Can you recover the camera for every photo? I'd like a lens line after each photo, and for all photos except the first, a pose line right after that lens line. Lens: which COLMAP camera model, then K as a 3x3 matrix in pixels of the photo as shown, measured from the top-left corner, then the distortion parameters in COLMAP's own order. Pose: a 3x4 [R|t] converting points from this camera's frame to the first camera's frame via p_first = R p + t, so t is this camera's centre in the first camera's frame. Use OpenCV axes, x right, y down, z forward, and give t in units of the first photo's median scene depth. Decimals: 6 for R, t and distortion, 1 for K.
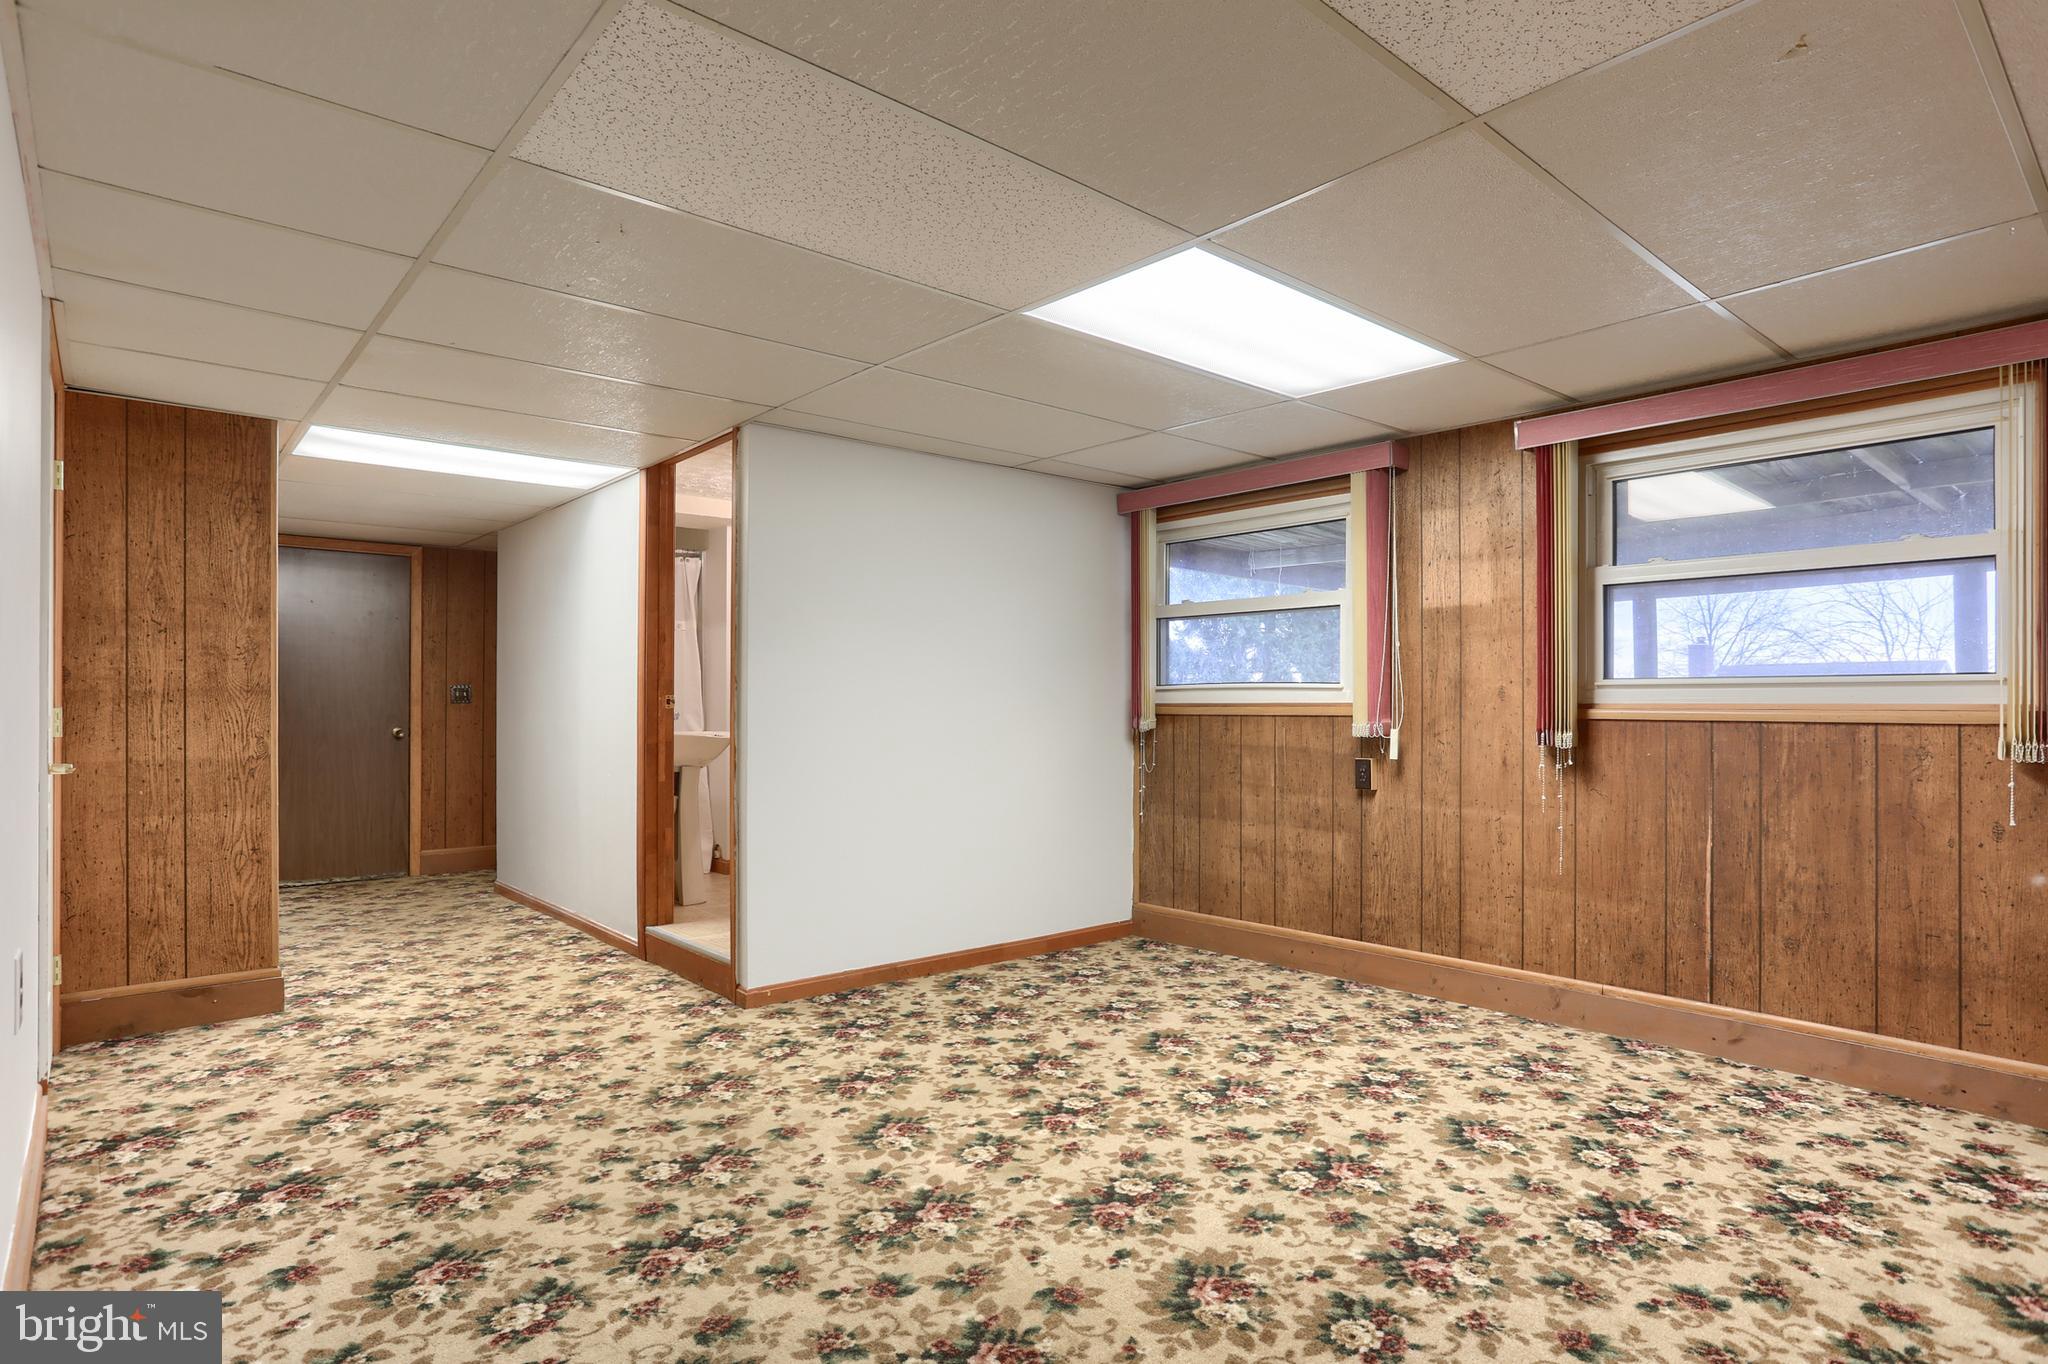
lens RADIAL K [[1090.3, 0, 1010.5], [0, 1090.3, 697.3], [0, 0, 1]] dist [-0.060615, 0.032577]
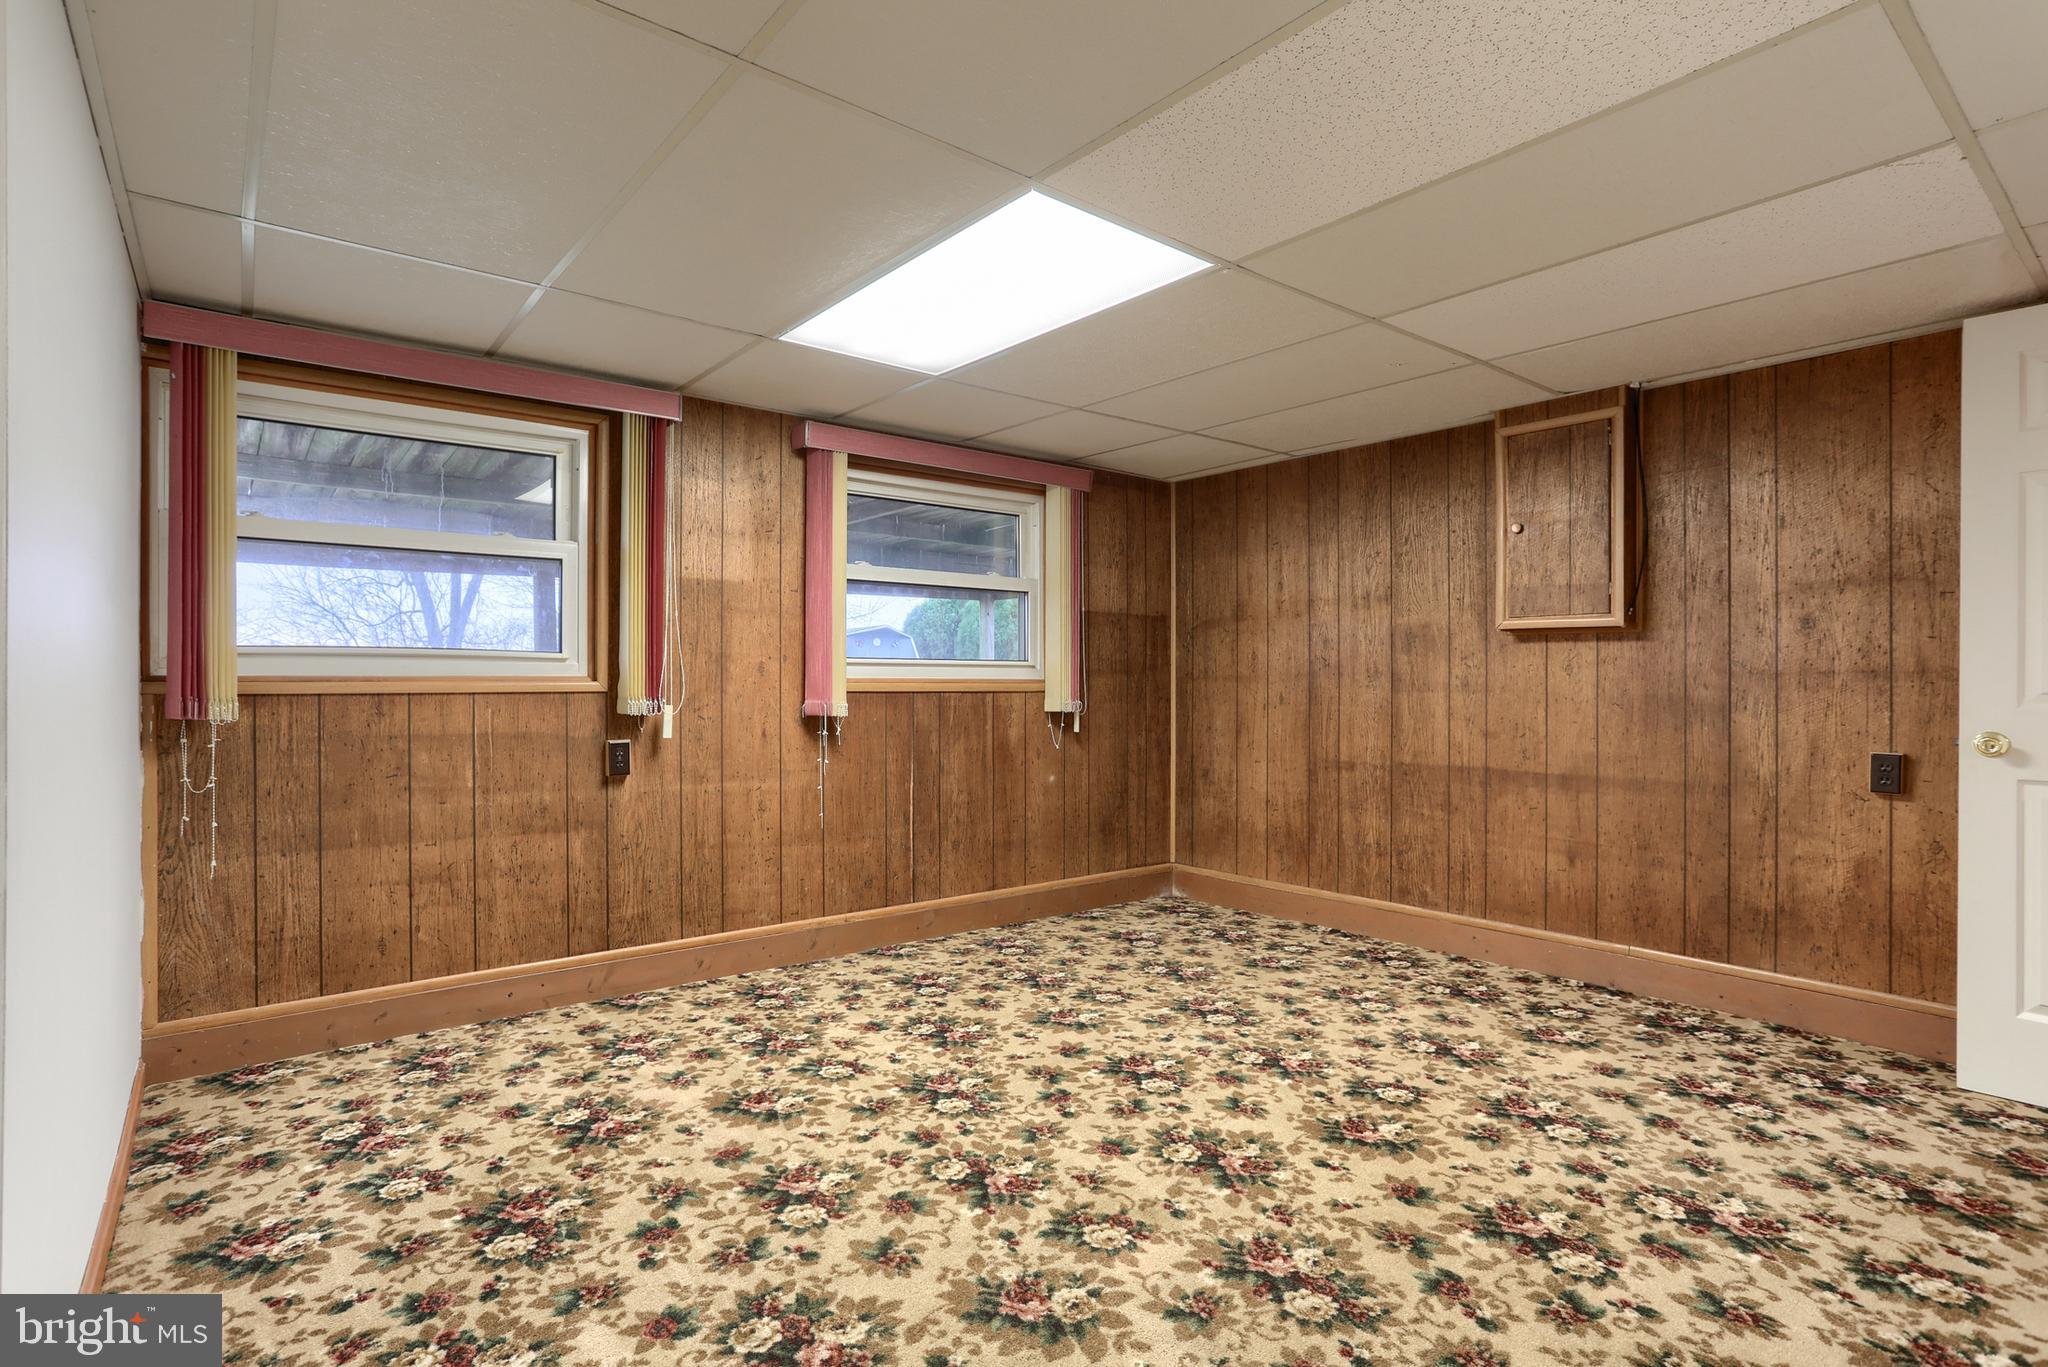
lens RADIAL K [[1022.0, 0, 1024.0], [0, 1022.0, 683.5], [0, 0, 1]] dist [-0.068623, 0.034481]
pose [[0.021517, -0.001113, 0.999768, -0.534425], [-0.006532, 0.999978, 0.001254, 0.008196], [-0.999747, -0.006557, 0.021509, 0.723660]]
